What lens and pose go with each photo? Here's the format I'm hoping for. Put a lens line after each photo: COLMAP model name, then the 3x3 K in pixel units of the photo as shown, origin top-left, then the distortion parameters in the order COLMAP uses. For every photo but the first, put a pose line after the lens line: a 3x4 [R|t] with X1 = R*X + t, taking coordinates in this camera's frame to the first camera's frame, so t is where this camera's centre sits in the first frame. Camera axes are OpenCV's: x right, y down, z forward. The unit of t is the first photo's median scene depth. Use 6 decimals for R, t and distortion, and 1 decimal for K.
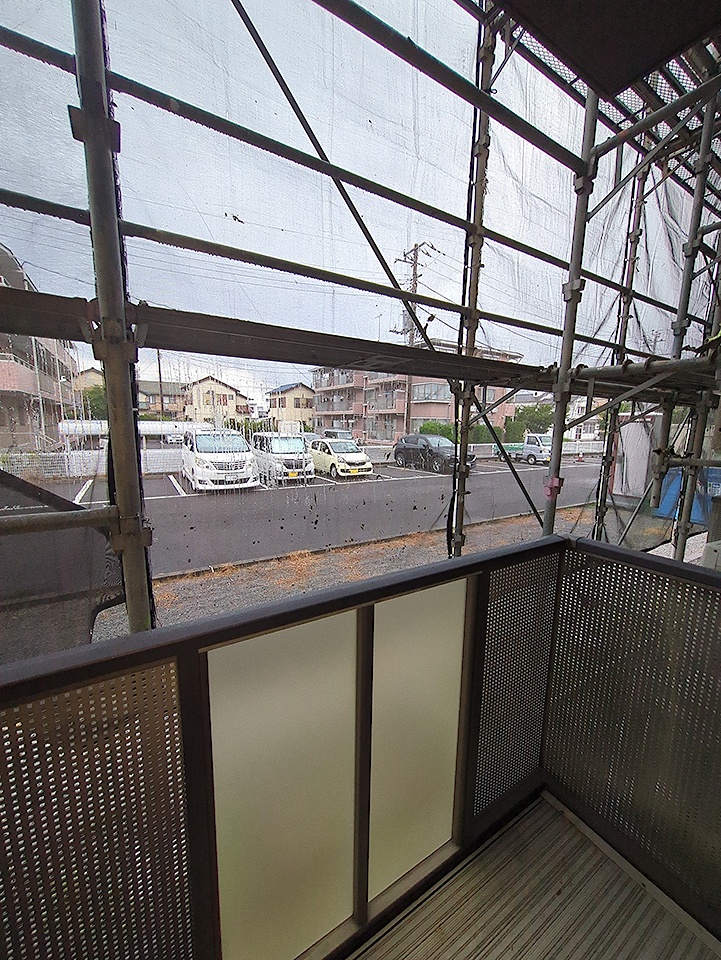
lens RADIAL K [[377.7, 0, 360.0], [0, 377.7, 480.9], [0, 0, 1]] dist [-0.004316, -0.001001]
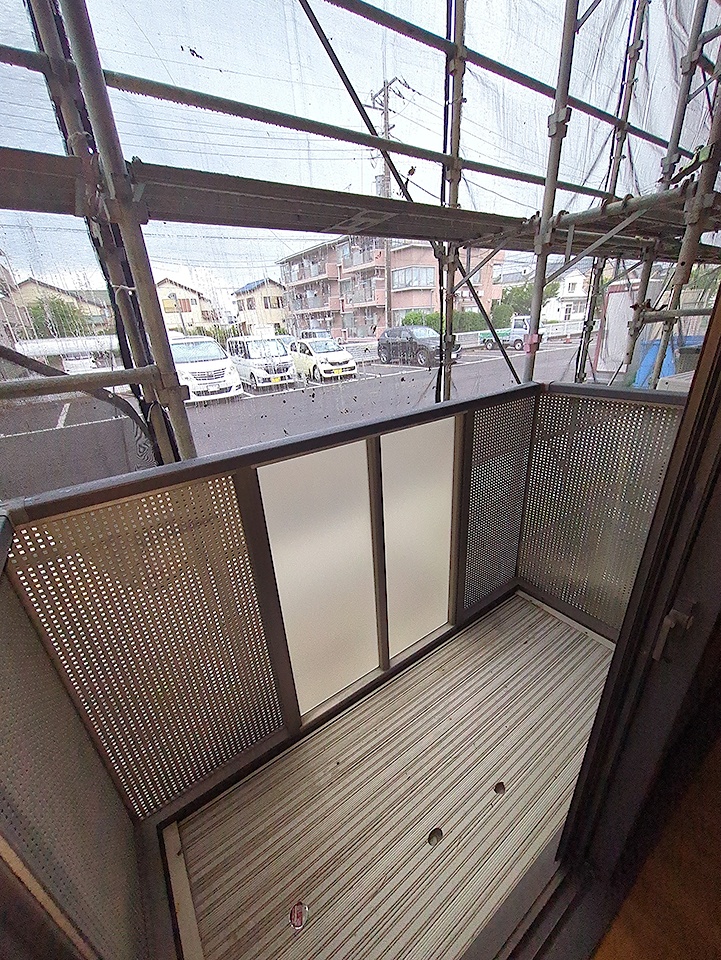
lens RADIAL K [[377.7, 0, 360.0], [0, 377.7, 483.4], [0, 0, 1]] dist [-0.004316, -0.001001]
pose [[0.995670, -0.090734, 0.020228, -0.029717], [0.082710, 0.963976, 0.252804, 0.071736], [-0.042438, -0.250036, 0.967306, -0.098658]]
